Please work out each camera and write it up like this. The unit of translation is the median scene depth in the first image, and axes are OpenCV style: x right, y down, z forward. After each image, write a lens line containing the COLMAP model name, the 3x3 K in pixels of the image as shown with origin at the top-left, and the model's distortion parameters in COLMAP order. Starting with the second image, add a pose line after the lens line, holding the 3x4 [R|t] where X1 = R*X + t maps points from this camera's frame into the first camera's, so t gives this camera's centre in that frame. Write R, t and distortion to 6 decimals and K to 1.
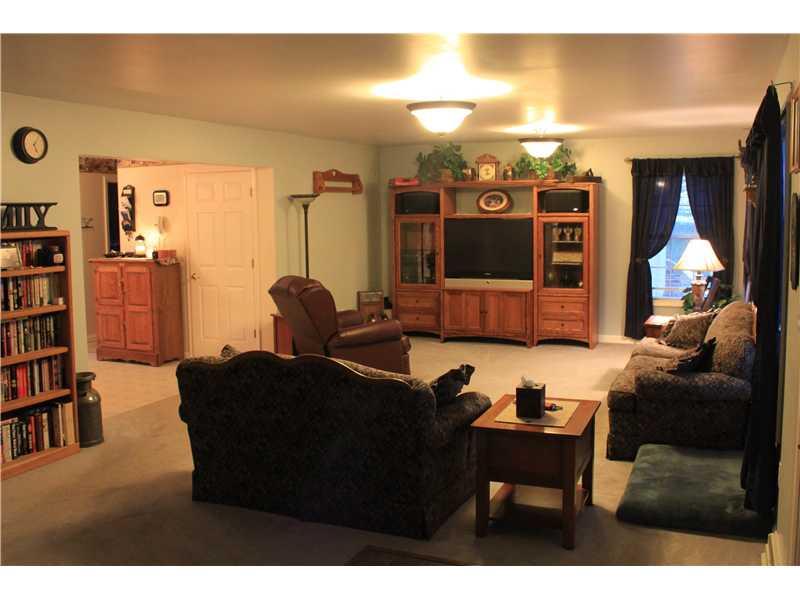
lens RADIAL K [[868.7, 0, 400.0], [0, 868.7, 300.0], [0, 0, 1]] dist [0.020840, 0.010550]
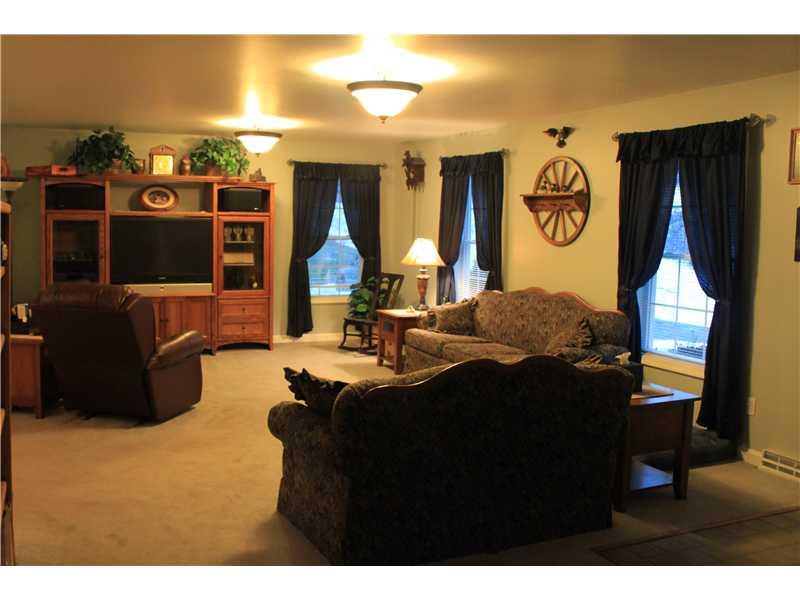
lens RADIAL K [[843.8, 0, 400.0], [0, 843.8, 300.0], [0, 0, 1]] dist [-0.019457, -0.005637]
pose [[0.685106, -0.050719, 0.726675, -0.371941], [0.057547, 0.998224, 0.015417, -0.006977], [-0.726167, 0.031256, 0.686808, 0.228071]]
